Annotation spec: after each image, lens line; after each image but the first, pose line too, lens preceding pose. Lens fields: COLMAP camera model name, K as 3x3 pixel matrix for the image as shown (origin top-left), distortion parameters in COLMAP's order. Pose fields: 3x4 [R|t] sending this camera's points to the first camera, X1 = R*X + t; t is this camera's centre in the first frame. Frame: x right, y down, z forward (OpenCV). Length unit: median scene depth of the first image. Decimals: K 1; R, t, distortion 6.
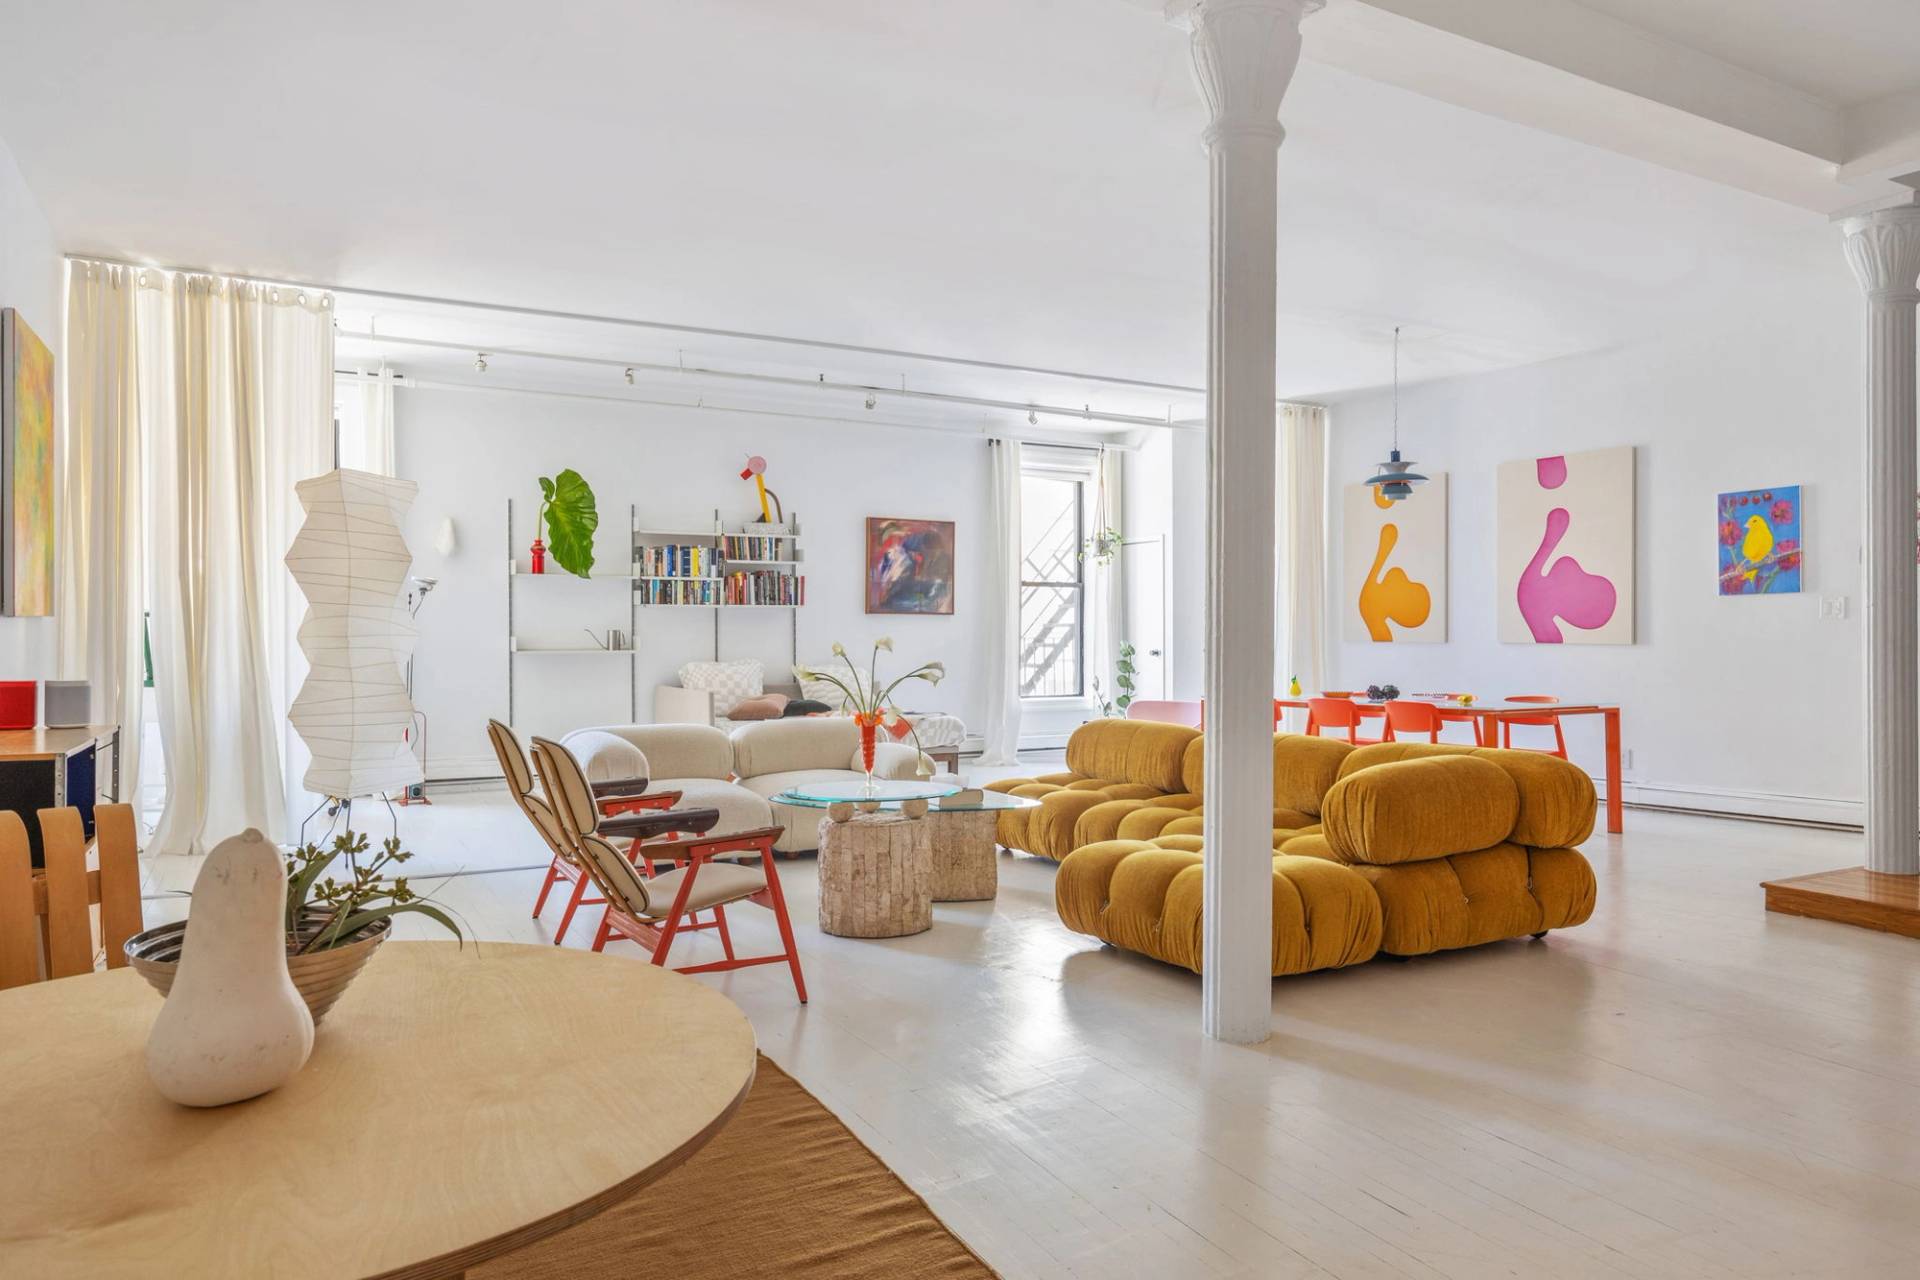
lens RADIAL K [[1231.9, 0, 960.7], [0, 1231.9, 638.5], [0, 0, 1]] dist [0.002621, -0.000224]
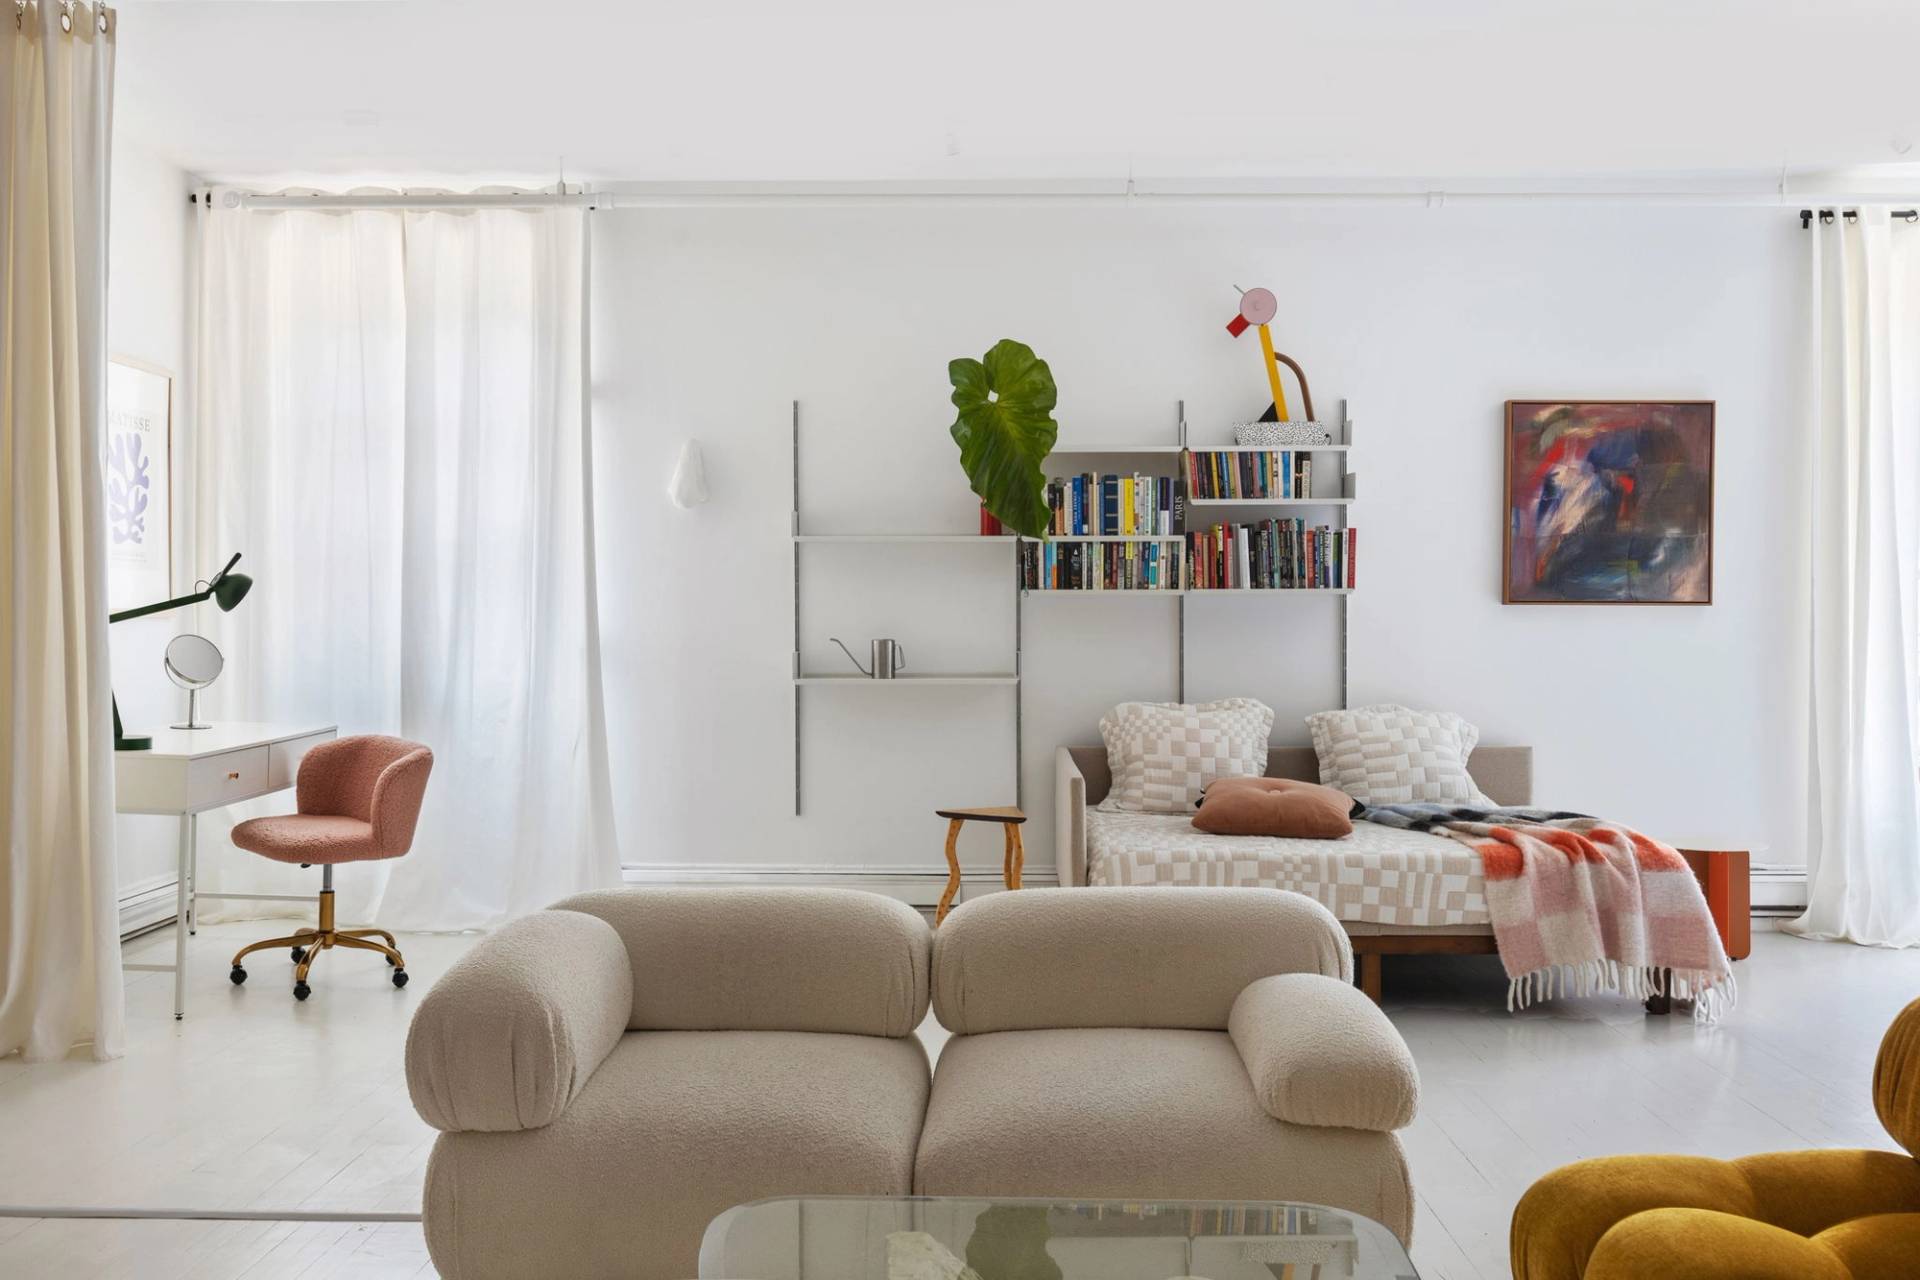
lens RADIAL K [[1578.2, 0, 933.2], [0, 1578.2, 596.5], [0, 0, 1]] dist [-0.014326, 0.046024]
pose [[0.873327, -0.001152, -0.487133, 0.029948], [-0.002439, 0.999974, -0.006738, -0.019660], [0.487128, 0.007072, 0.873302, 0.386511]]
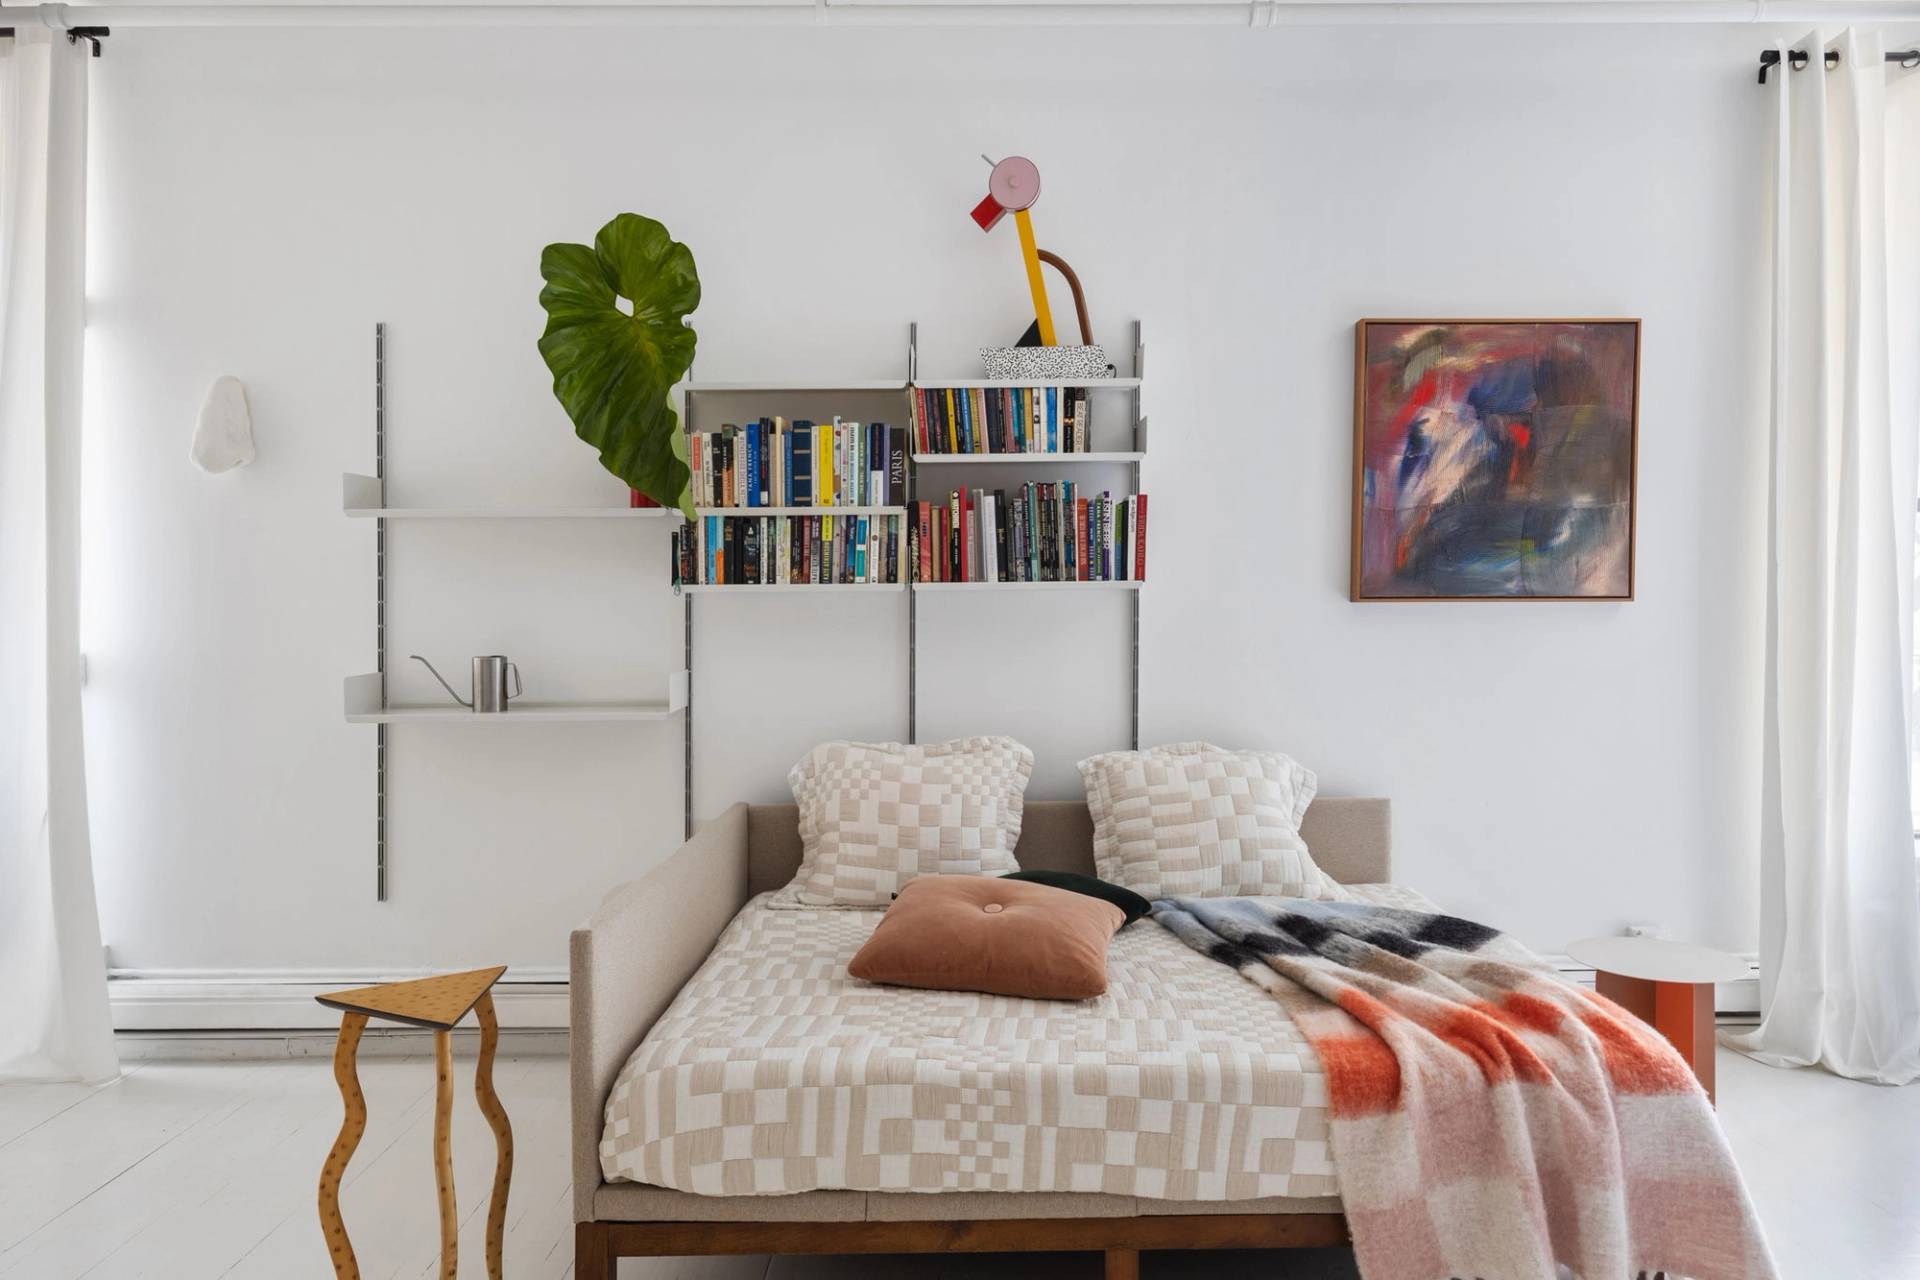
lens RADIAL K [[1231.9, 0, 943.0], [0, 1231.9, 637.1], [0, 0, 1]] dist [0.002621, -0.000224]
pose [[0.891788, 0.009386, -0.452356, -0.023499], [0.003575, 0.999607, 0.027789, -0.021417], [0.452439, -0.026399, 0.891405, 0.683038]]
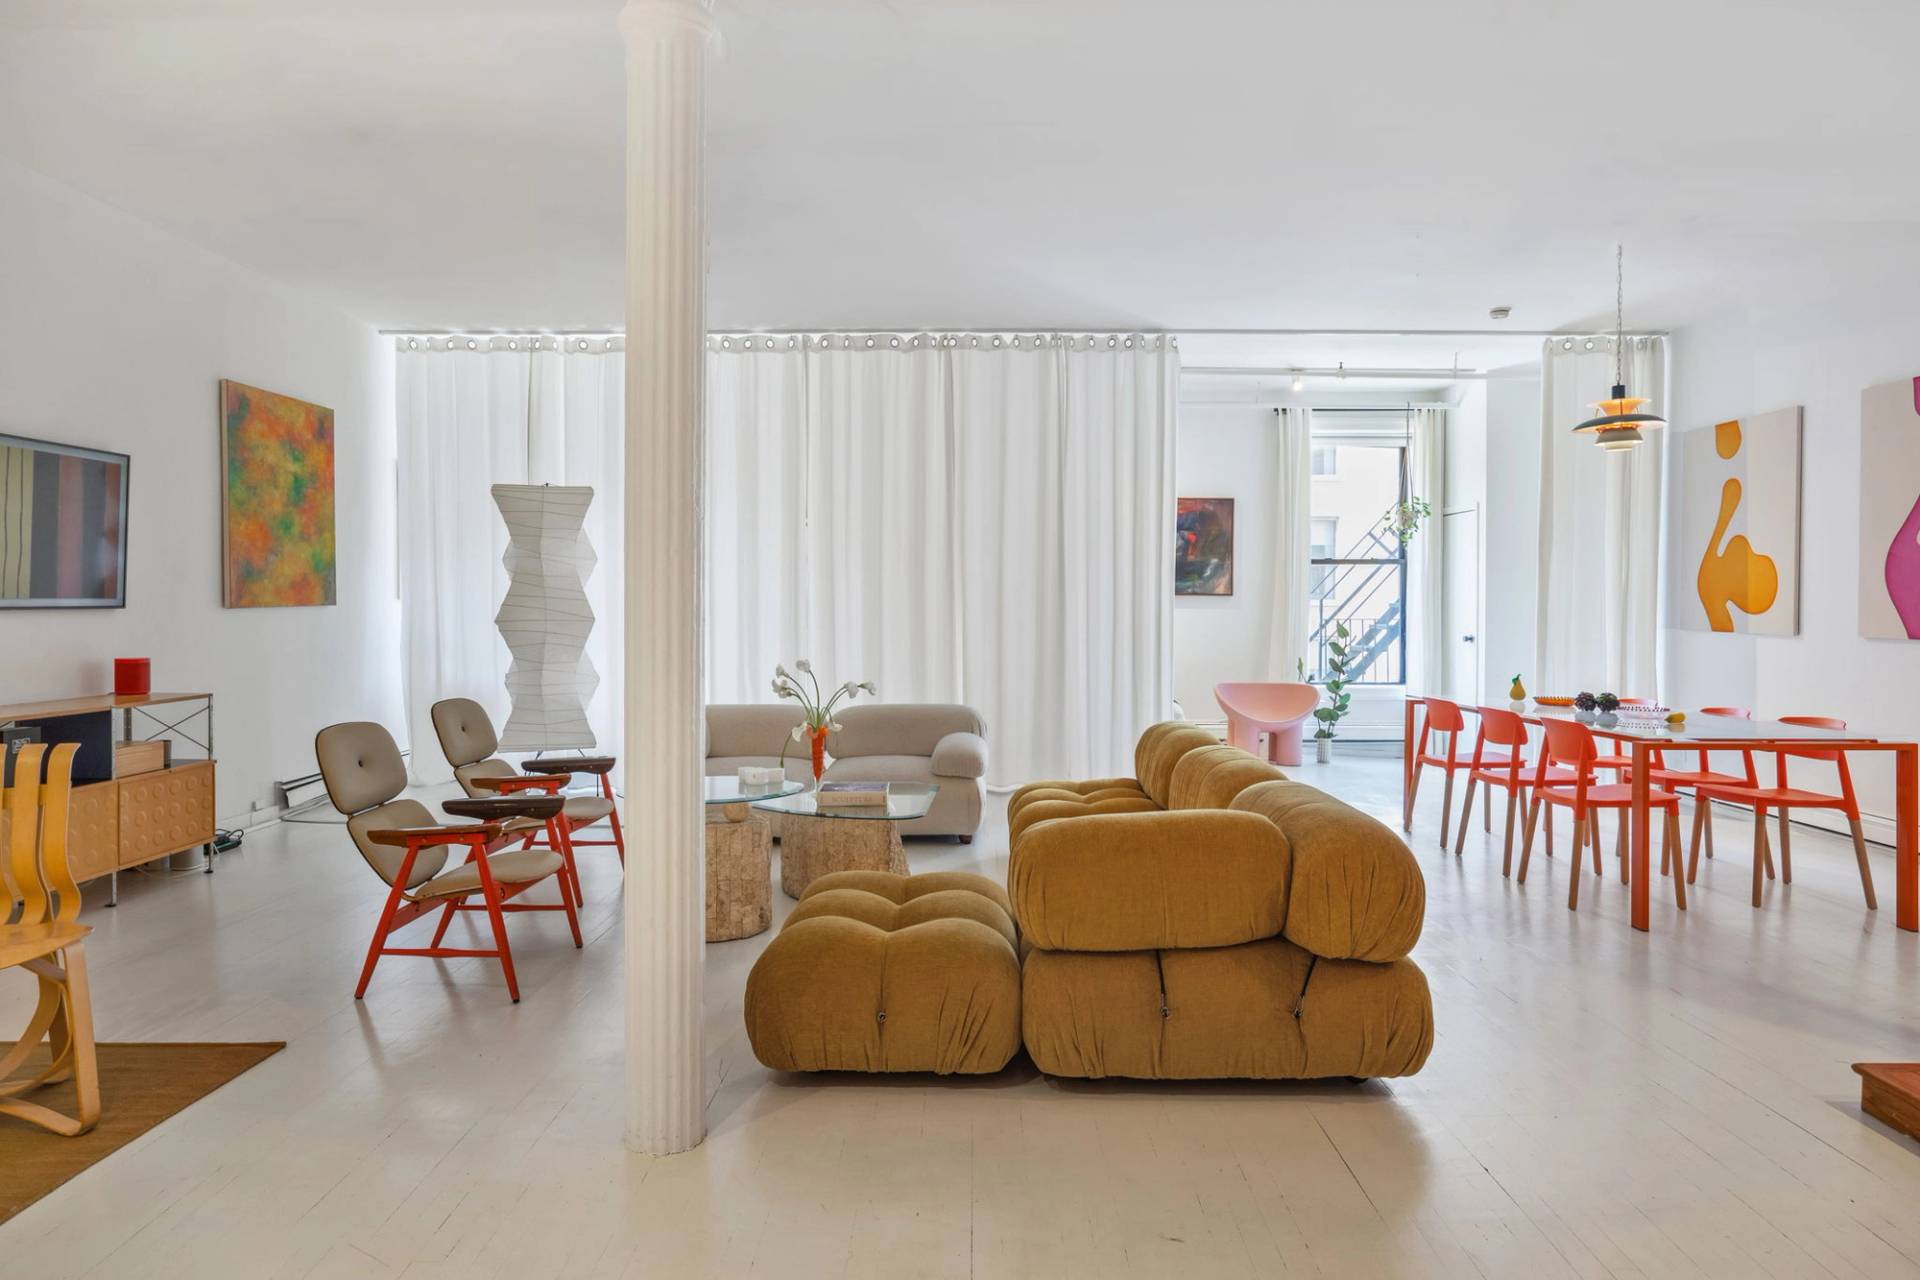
lens RADIAL K [[1112.2, 0, 943.2], [0, 1112.2, 627.8], [0, 0, 1]] dist [-0.011383, -0.001344]
pose [[0.868351, 0.012028, -0.495804, 0.252328], [-0.003282, 0.999823, 0.018507, -0.010655], [0.495939, -0.014443, 0.868237, 0.152860]]
